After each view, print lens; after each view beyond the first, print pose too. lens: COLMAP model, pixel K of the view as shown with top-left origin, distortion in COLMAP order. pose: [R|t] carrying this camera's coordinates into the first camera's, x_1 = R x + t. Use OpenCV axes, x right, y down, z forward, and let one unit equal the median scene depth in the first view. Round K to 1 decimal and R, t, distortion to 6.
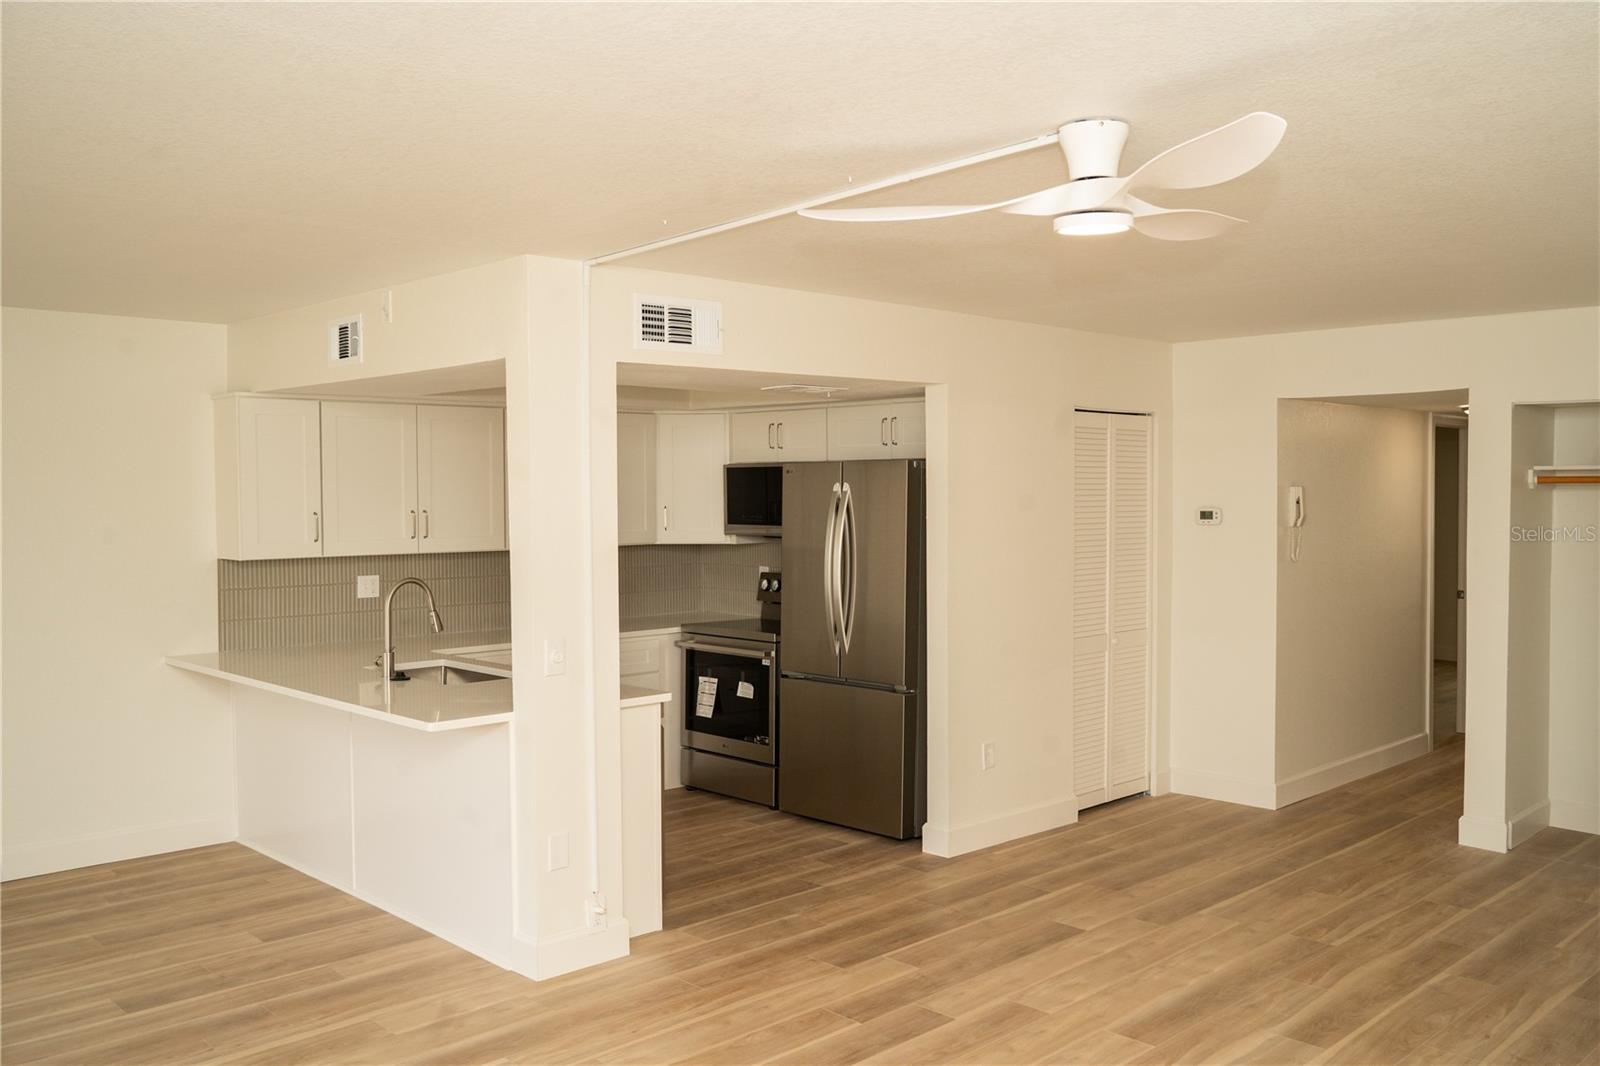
lens RADIAL K [[1302.4, 0, 818.2], [0, 1302.4, 569.7], [0, 0, 1]] dist [-0.056685, 0.057793]
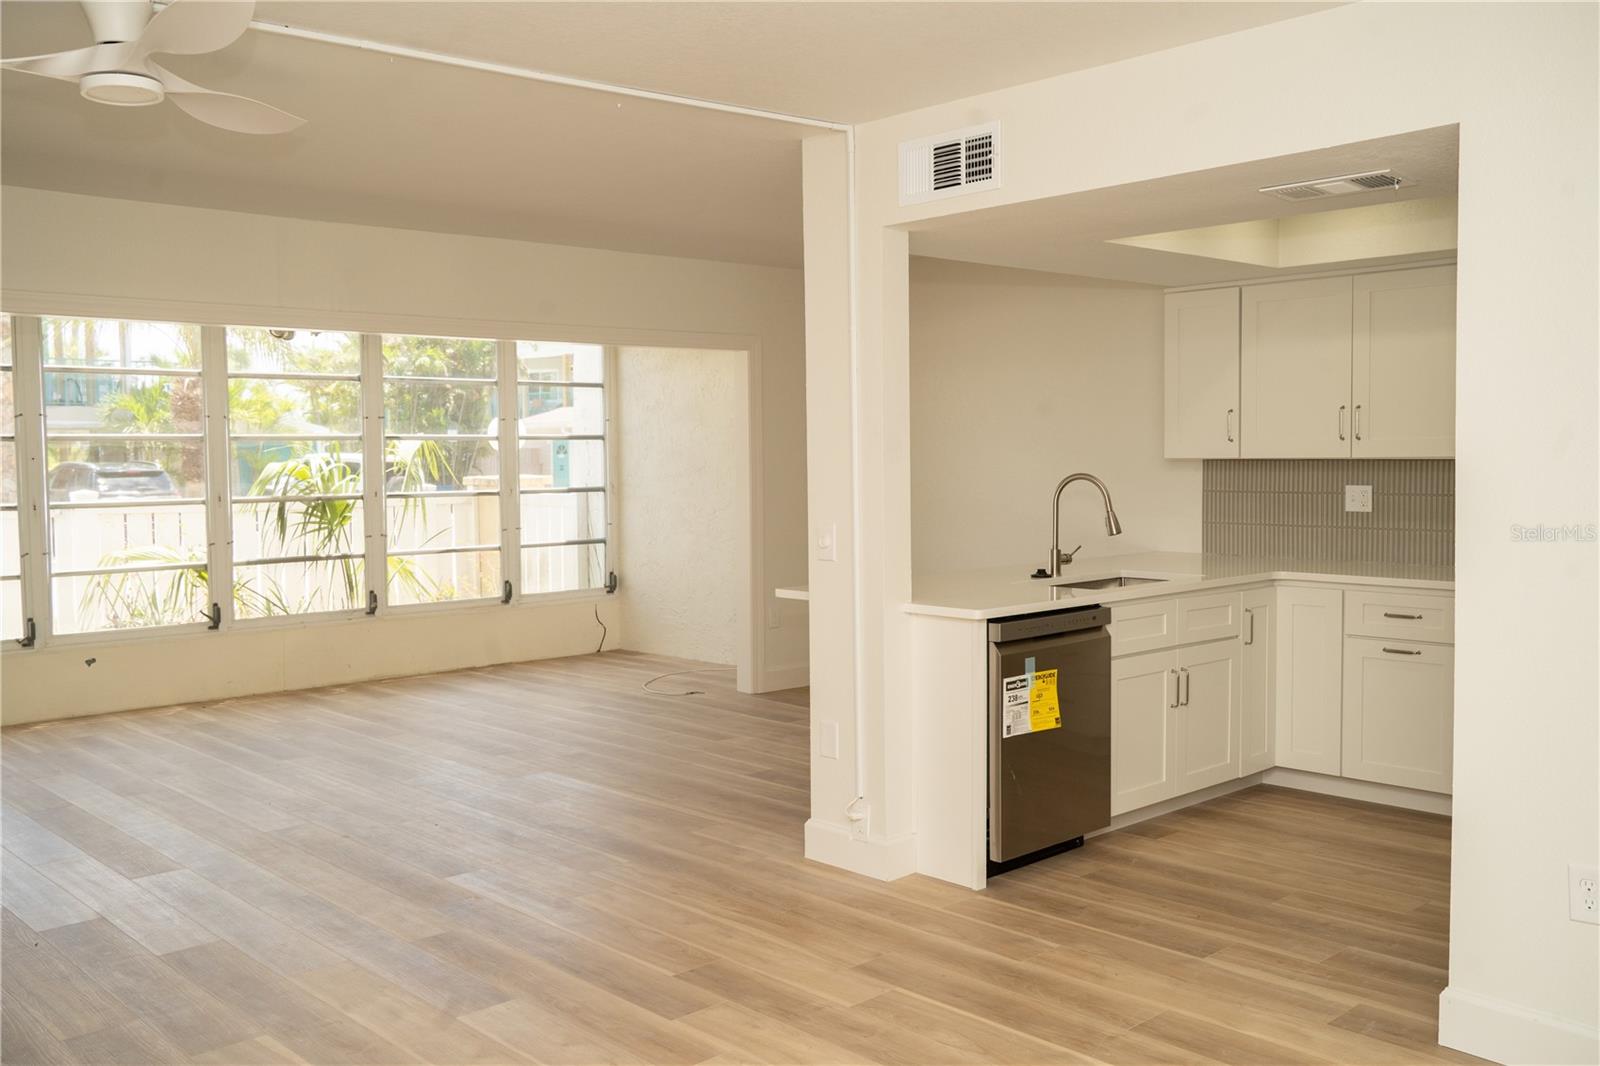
lens RADIAL K [[1399.3, 0, 801.3], [0, 1399.3, 538.9], [0, 0, 1]] dist [-0.021756, 0.025785]
pose [[-0.013747, 0.062034, -0.997979, 0.705568], [-0.049373, 0.996814, 0.062642, 0.000521], [0.998686, 0.050134, -0.010641, 0.814673]]
